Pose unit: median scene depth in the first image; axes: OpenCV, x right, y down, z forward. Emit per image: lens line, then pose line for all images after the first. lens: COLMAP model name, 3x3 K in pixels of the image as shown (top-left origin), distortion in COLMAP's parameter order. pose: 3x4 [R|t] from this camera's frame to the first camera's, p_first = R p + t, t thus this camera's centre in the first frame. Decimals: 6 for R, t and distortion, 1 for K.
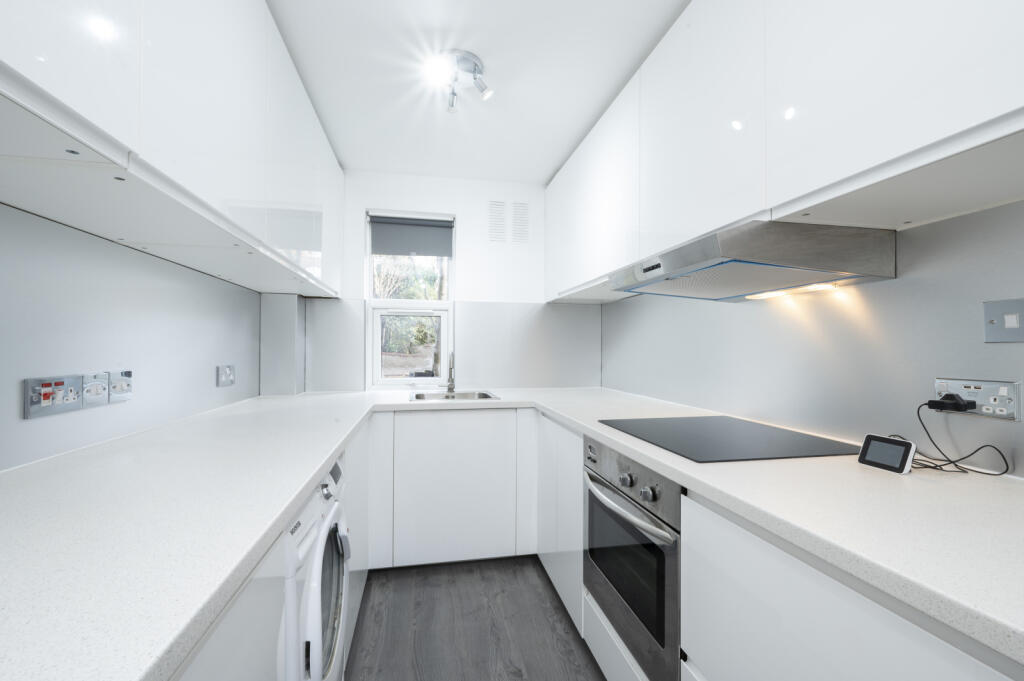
lens RADIAL K [[432.3, 0, 510.5], [0, 432.3, 346.9], [0, 0, 1]] dist [-0.000182, 0.000024]
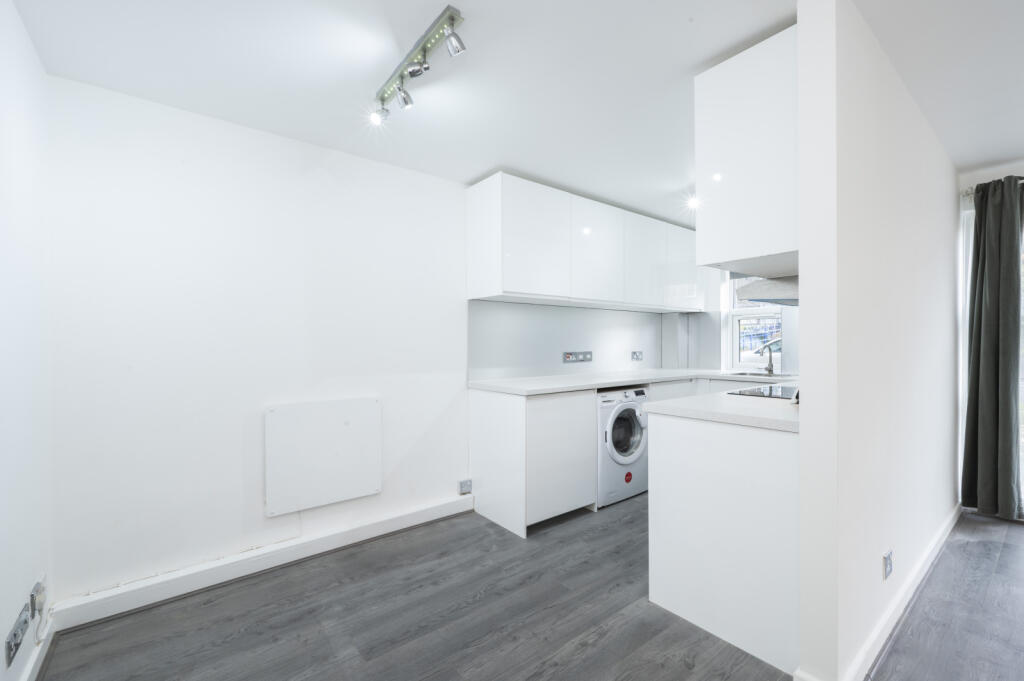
lens RADIAL K [[432.3, 0, 510.5], [0, 432.3, 346.9], [0, 0, 1]] dist [-0.000182, 0.000024]
pose [[0.452345, -0.001807, -0.891841, 0.972845], [0.012416, 0.999914, 0.004271, 0.004584], [0.891756, -0.013005, 0.452329, -0.532839]]
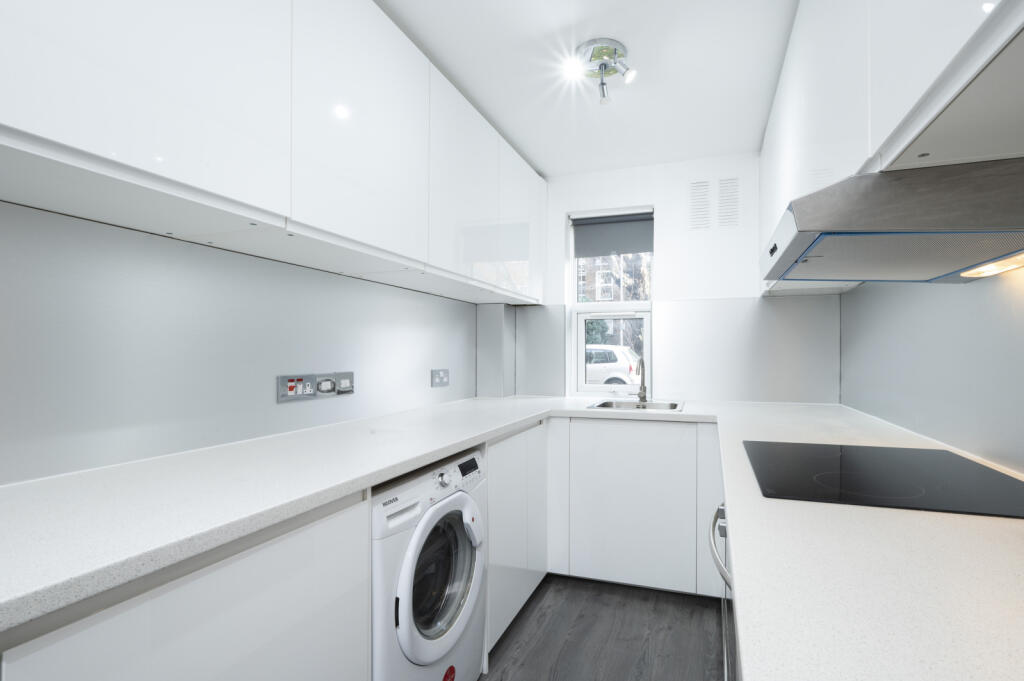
lens RADIAL K [[485.5, 0, 547.1], [0, 485.5, 351.3], [0, 0, 1]] dist [-0.002571, -0.000134]
pose [[0.867174, -0.007693, -0.497946, 0.236587], [0.006891, 0.999970, -0.003447, 0.001466], [0.497958, -0.000443, 0.867201, 0.015187]]
